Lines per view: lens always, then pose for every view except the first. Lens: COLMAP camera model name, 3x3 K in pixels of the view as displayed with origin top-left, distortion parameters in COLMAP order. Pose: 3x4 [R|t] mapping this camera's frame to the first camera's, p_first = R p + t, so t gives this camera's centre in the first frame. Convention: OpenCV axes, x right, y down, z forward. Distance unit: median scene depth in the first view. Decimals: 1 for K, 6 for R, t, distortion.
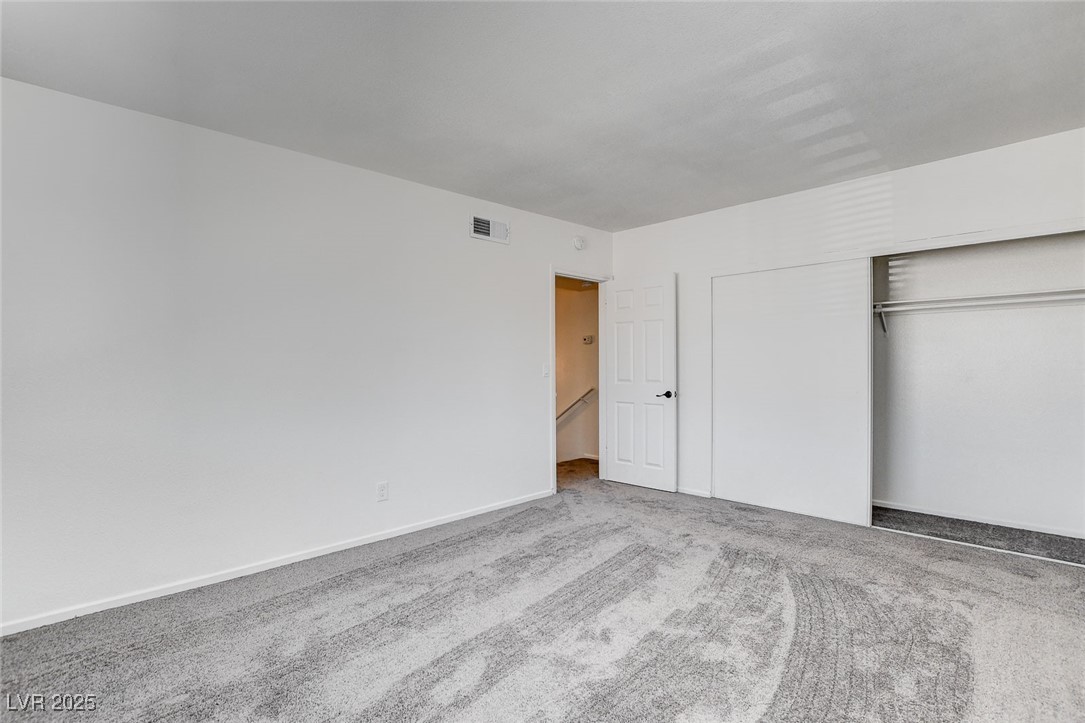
lens RADIAL K [[509.7, 0, 543.3], [0, 509.7, 365.3], [0, 0, 1]] dist [-0.022449, 0.003187]
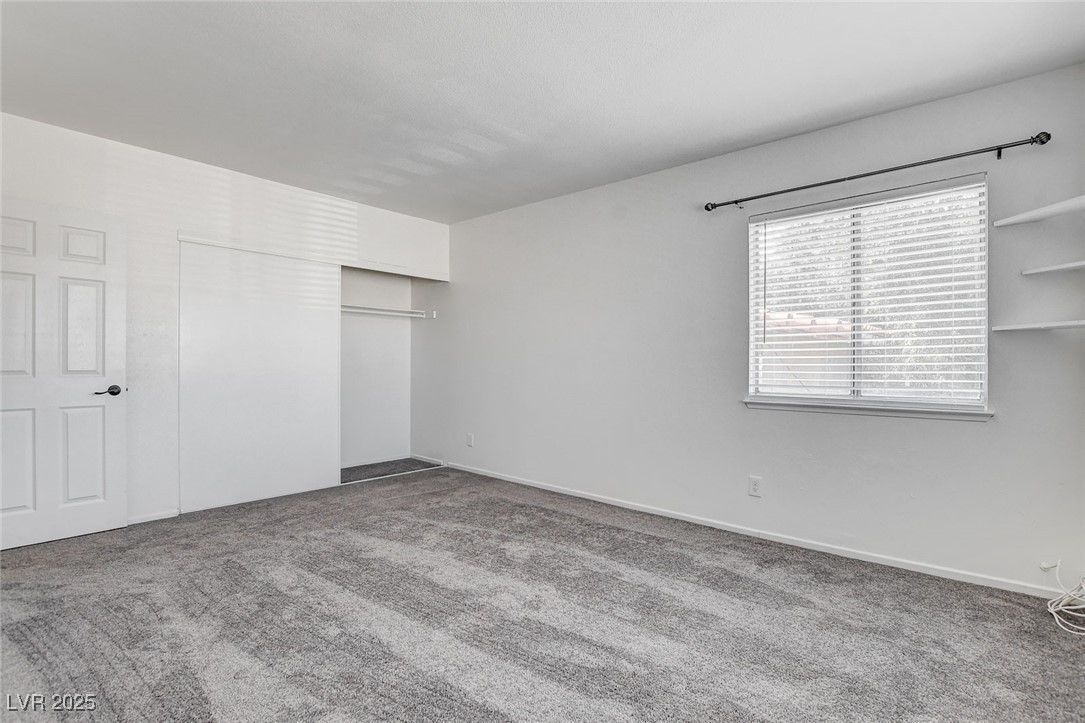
lens RADIAL K [[509.7, 0, 542.6], [0, 509.7, 361.9], [0, 0, 1]] dist [-0.022449, 0.003187]
pose [[-0.060528, 0.003092, 0.998162, -0.643963], [-0.003309, 0.999989, -0.003298, 0.024877], [-0.998161, -0.003503, -0.060517, 0.614795]]
